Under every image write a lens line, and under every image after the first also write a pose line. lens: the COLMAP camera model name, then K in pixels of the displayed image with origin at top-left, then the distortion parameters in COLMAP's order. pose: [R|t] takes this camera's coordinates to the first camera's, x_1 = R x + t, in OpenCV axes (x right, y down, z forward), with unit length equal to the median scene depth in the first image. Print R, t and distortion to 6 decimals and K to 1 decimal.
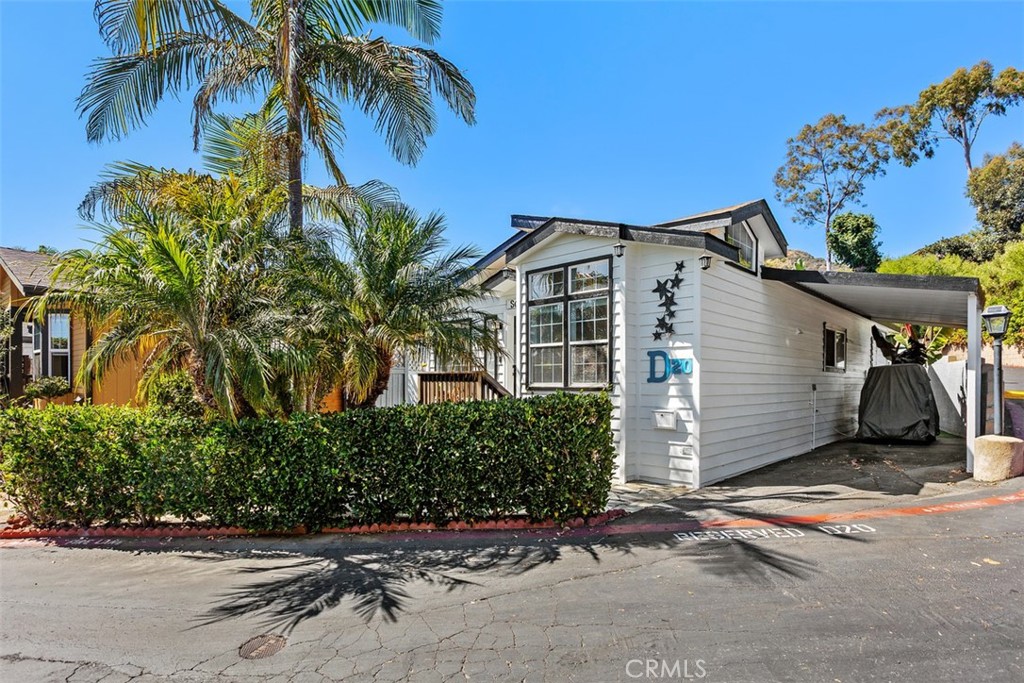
lens RADIAL K [[503.1, 0, 552.1], [0, 503.1, 402.6], [0, 0, 1]] dist [-0.011720, 0.001331]
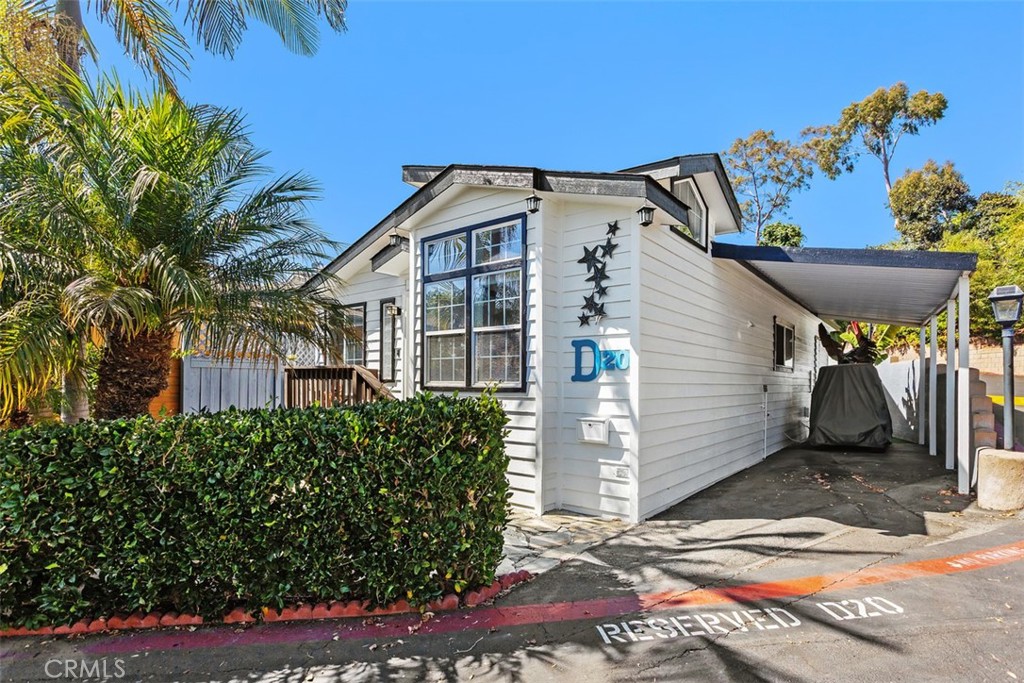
lens RADIAL K [[503.1, 0, 547.0], [0, 503.1, 396.4], [0, 0, 1]] dist [-0.011720, 0.001331]
pose [[0.994637, 0.002512, 0.103393, 0.076419], [-0.001209, 0.999919, -0.012660, -0.007897], [-0.103416, 0.012467, 0.994560, 0.256225]]
